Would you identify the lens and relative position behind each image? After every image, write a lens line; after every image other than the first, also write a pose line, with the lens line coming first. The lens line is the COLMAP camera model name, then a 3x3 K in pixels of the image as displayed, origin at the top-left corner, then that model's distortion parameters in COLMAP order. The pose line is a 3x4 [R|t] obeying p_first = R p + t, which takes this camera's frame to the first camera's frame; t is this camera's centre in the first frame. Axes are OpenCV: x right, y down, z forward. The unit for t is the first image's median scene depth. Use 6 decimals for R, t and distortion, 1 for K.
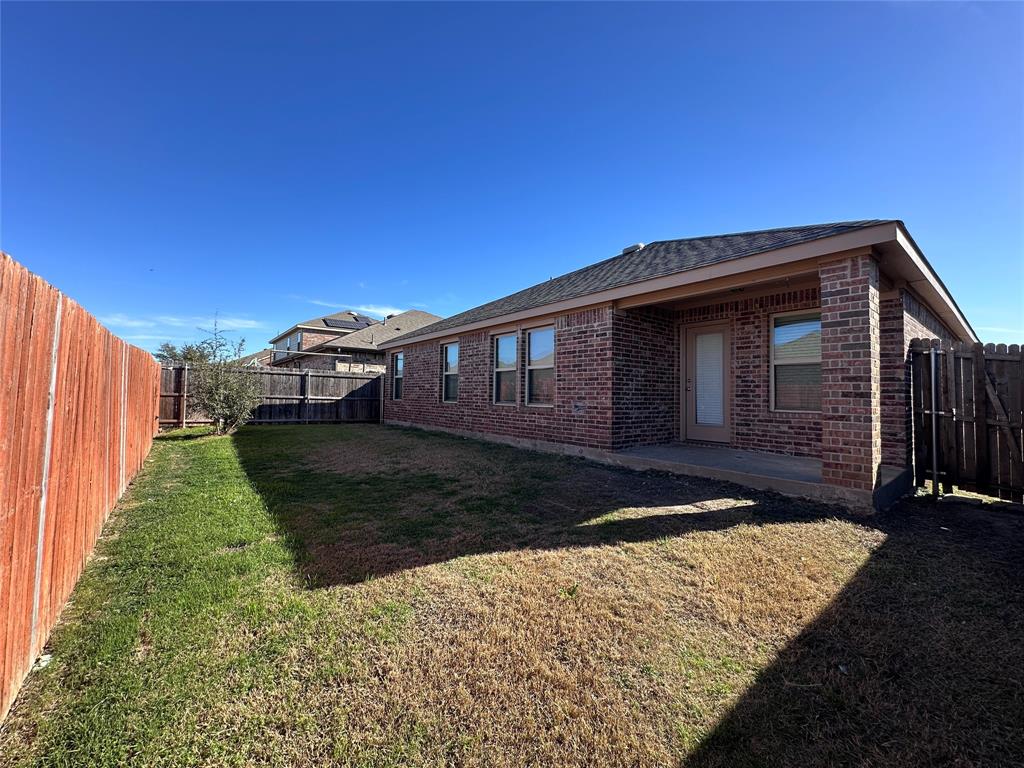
lens RADIAL K [[409.5, 0, 512.5], [0, 409.5, 380.8], [0, 0, 1]] dist [0.012005, 0.000094]
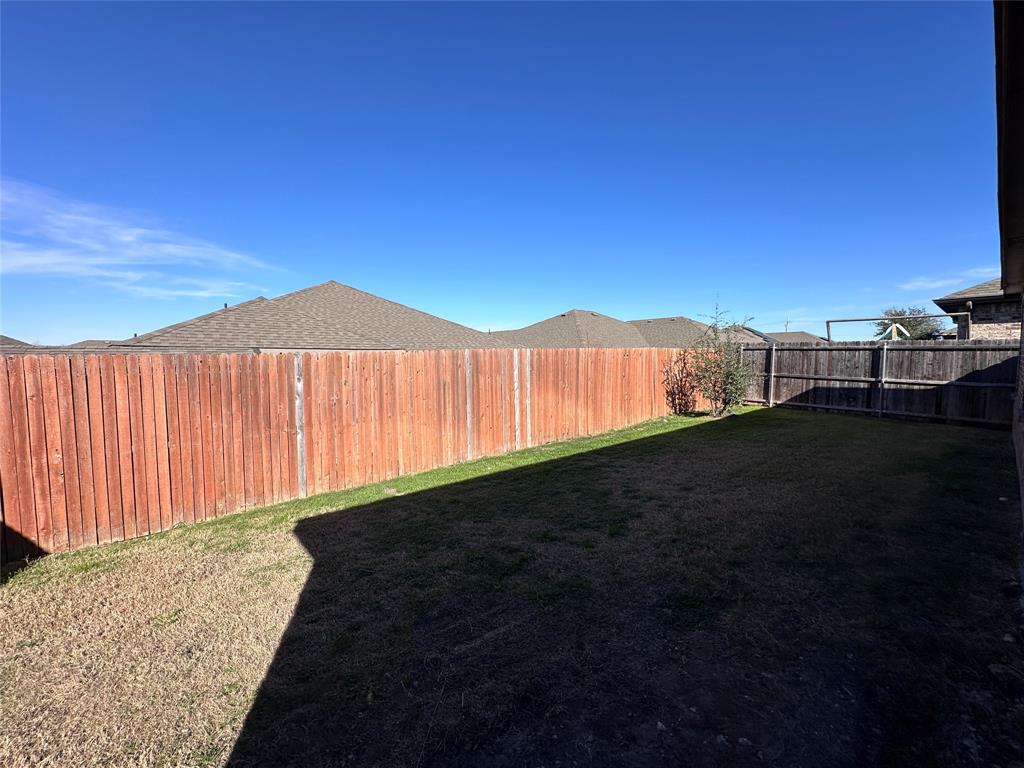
lens RADIAL K [[409.5, 0, 513.4], [0, 409.5, 381.3], [0, 0, 1]] dist [0.012005, 0.000094]
pose [[0.021307, 0.045704, -0.998728, 0.211372], [0.039591, 0.998132, 0.046522, -0.016688], [0.998989, -0.040532, 0.019457, 0.342216]]
